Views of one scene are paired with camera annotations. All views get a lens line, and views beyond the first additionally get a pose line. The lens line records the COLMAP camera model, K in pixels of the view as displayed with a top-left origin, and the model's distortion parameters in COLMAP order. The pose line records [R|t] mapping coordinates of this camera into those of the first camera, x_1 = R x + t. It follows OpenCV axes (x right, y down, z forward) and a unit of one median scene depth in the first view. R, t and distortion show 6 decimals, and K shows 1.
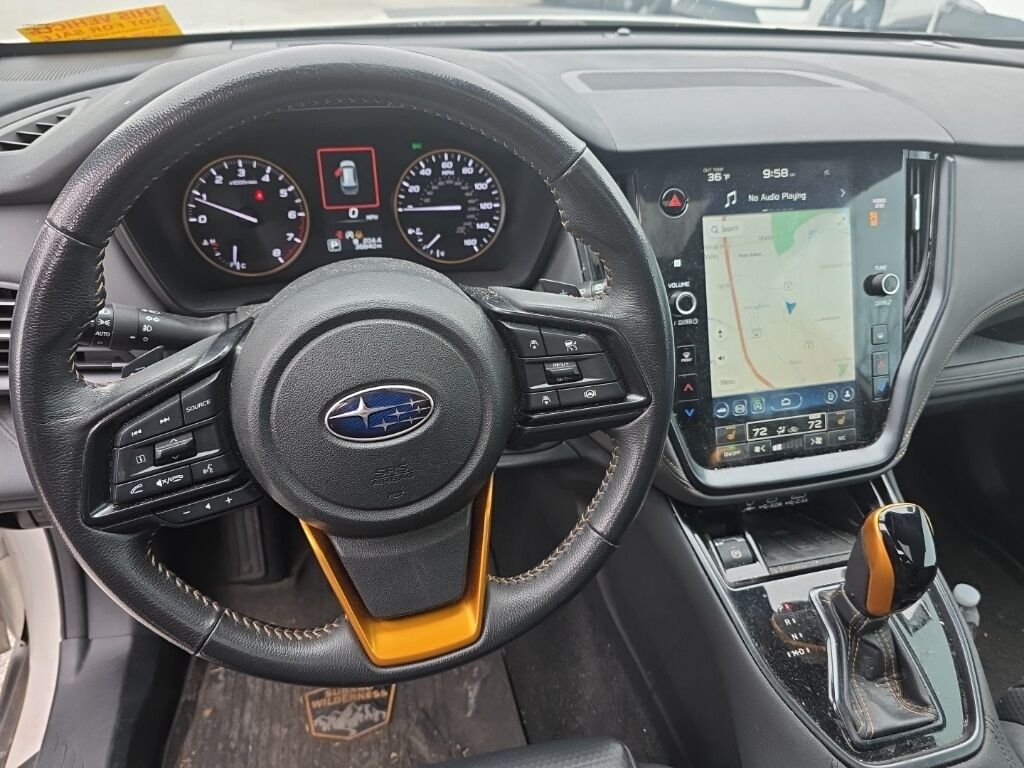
lens RADIAL K [[692.5, 0, 509.7], [0, 692.5, 387.0], [0, 0, 1]] dist [0.018270, -0.001157]
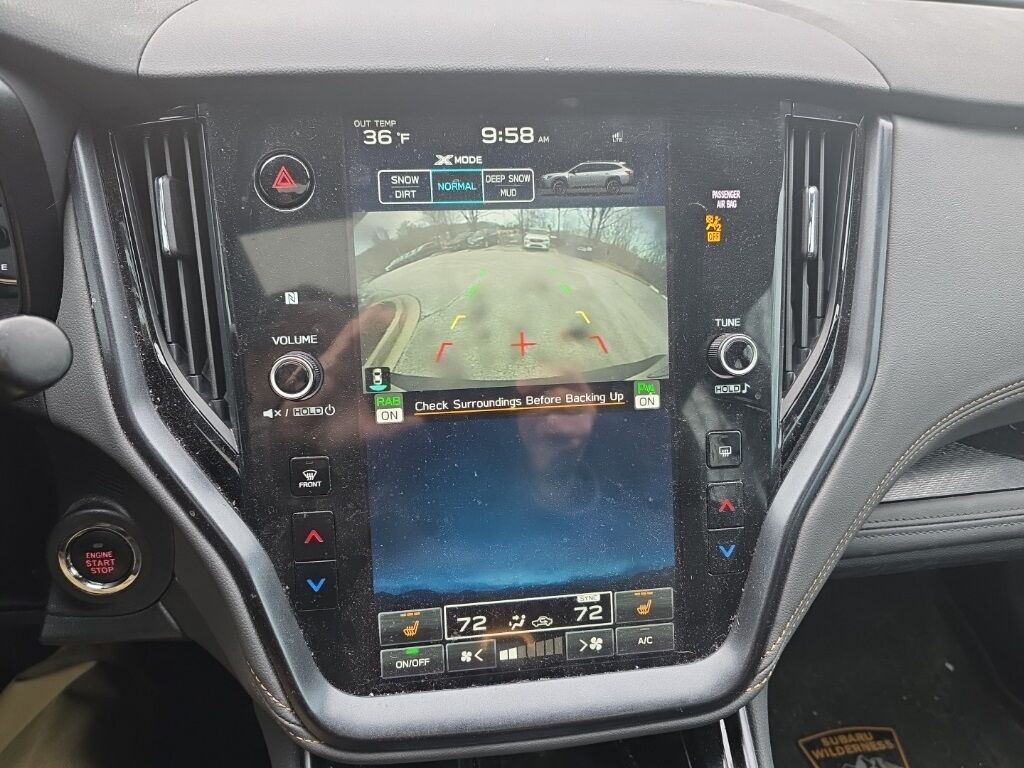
lens RADIAL K [[692.5, 0, 509.6], [0, 692.5, 380.5], [0, 0, 1]] dist [0.018270, -0.001157]
pose [[0.992954, 0.052504, -0.106236, 0.482011], [-0.056243, 0.997888, -0.032507, -0.114527], [0.104305, 0.038253, 0.993809, 0.526172]]
